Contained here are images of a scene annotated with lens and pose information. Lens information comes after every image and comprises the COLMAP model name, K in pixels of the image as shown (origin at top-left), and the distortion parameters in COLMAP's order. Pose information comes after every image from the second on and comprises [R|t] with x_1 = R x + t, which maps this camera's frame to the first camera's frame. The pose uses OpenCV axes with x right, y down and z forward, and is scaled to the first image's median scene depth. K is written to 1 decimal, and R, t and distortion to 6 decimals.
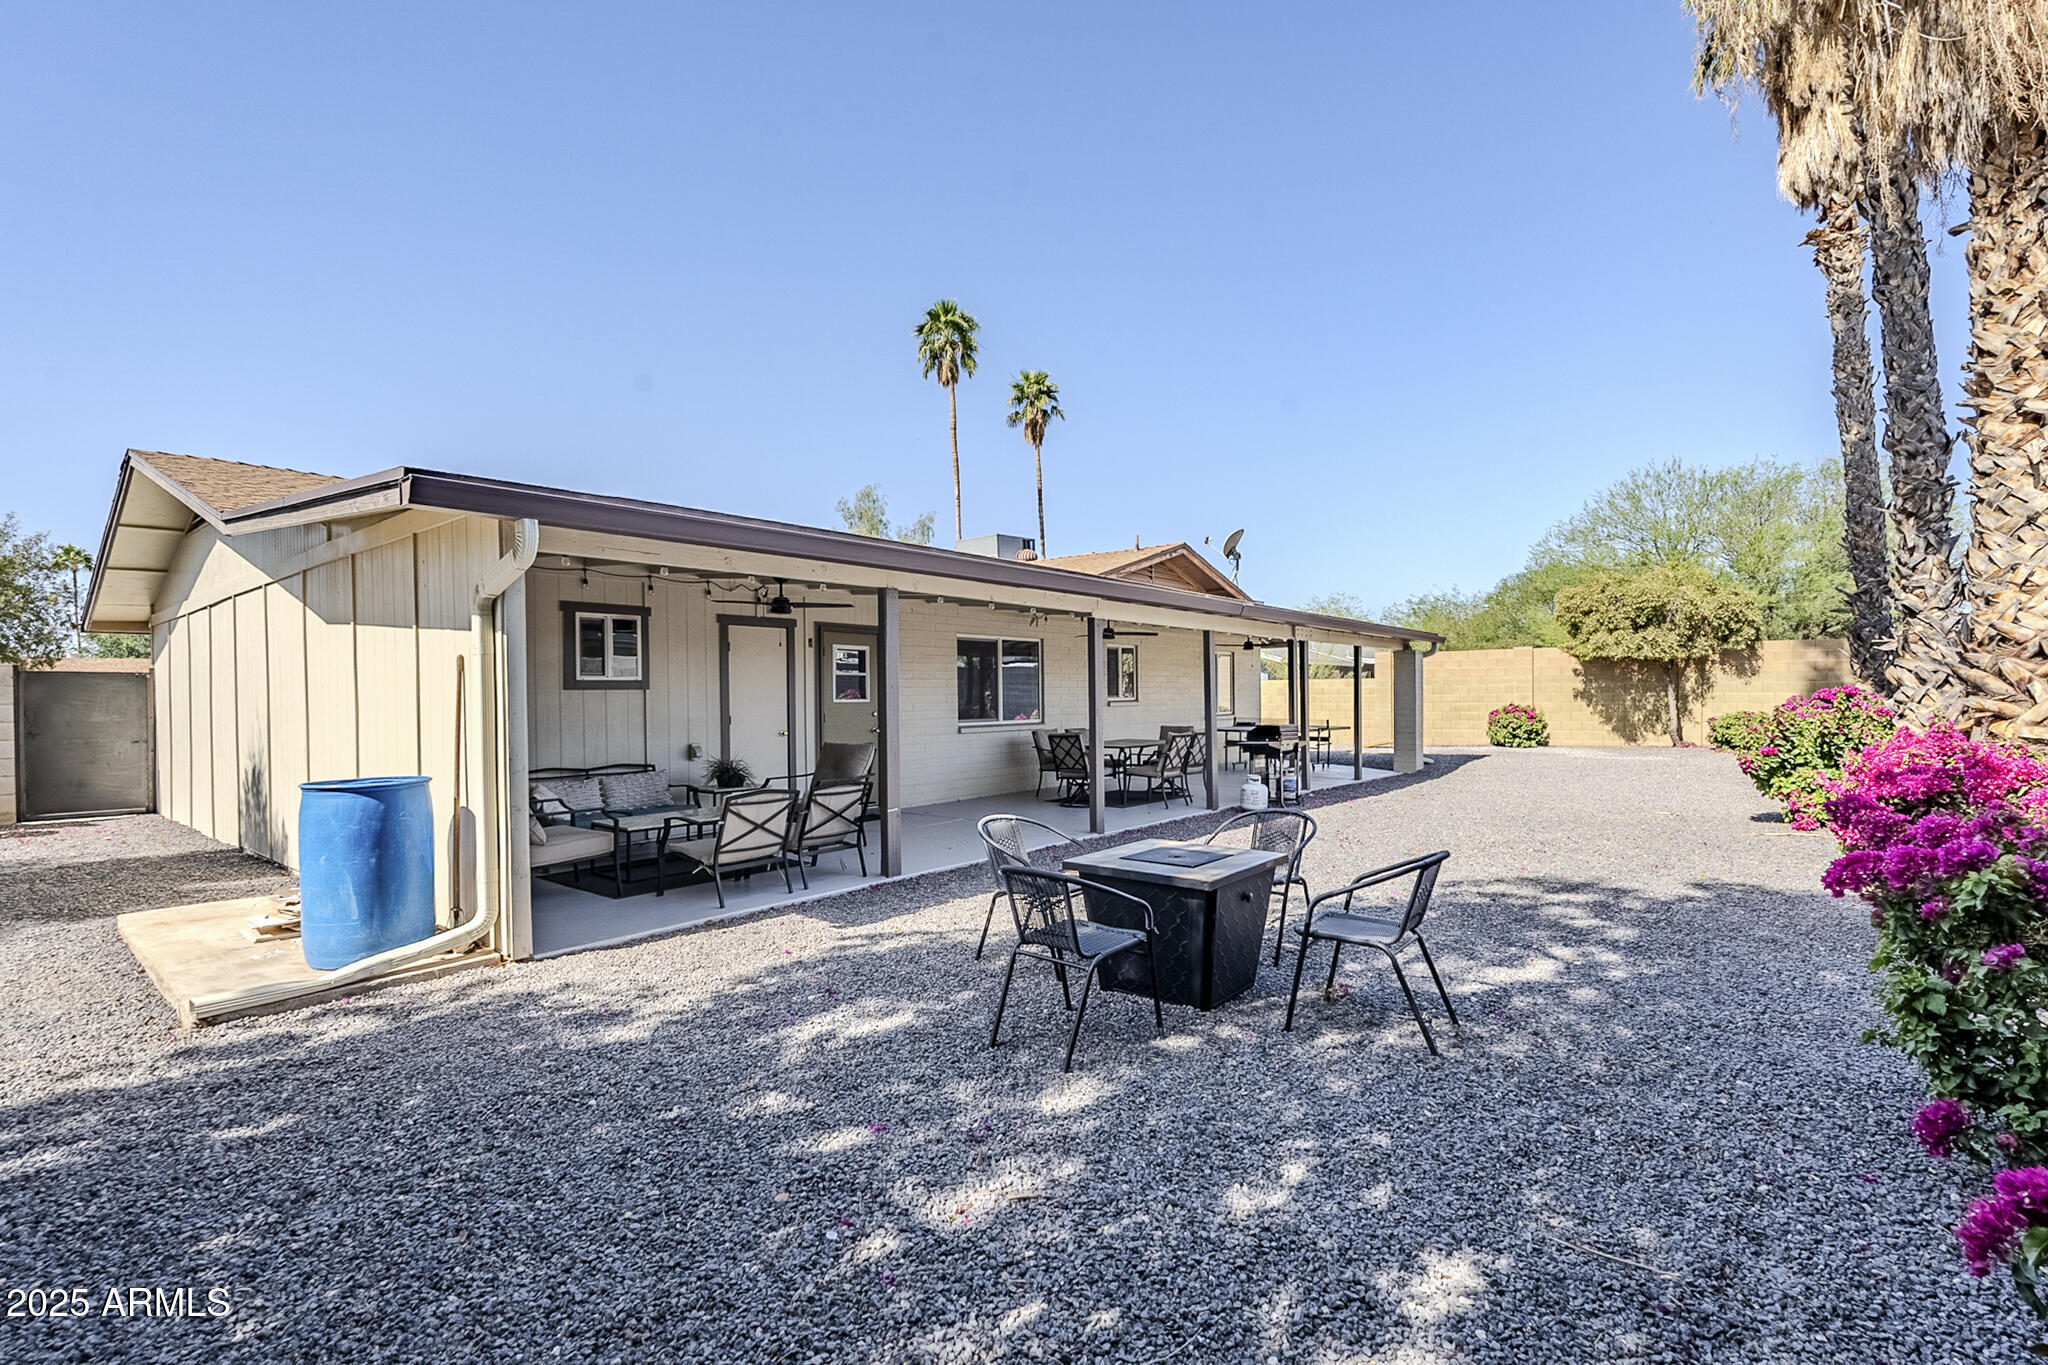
lens RADIAL K [[911.0, 0, 1016.3], [0, 911.0, 691.6], [0, 0, 1]] dist [0.011863, 0.000043]
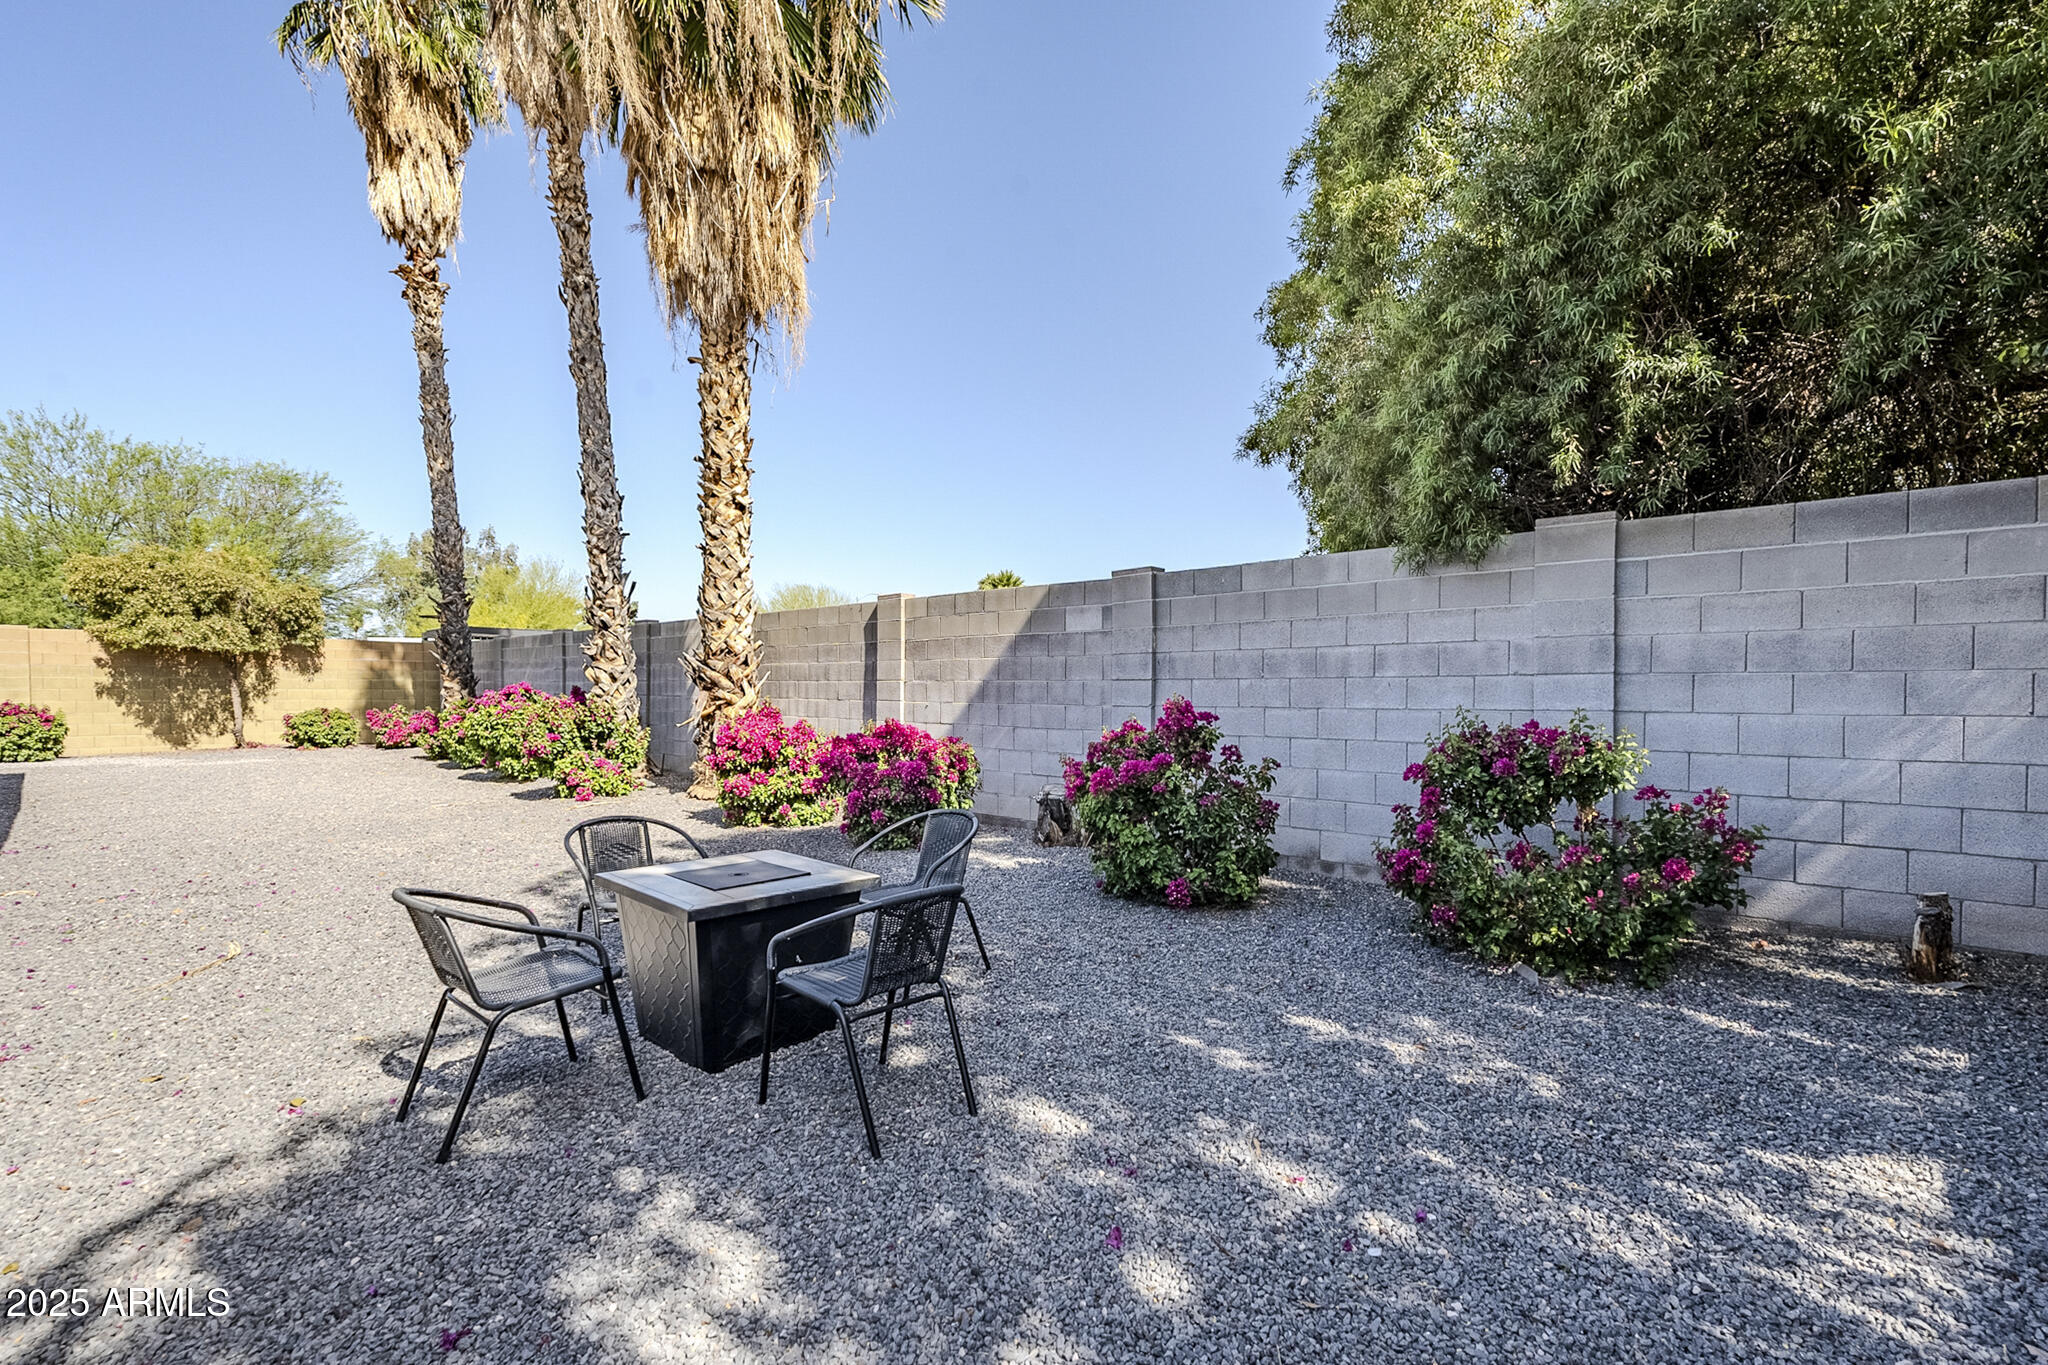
lens RADIAL K [[911.0, 0, 1022.0], [0, 911.0, 701.5], [0, 0, 1]] dist [0.011863, 0.000043]
pose [[0.076198, -0.003884, 0.997085, -0.159934], [-0.005021, 0.999978, 0.004279, 0.006670], [-0.997080, -0.005332, 0.076177, 0.183915]]
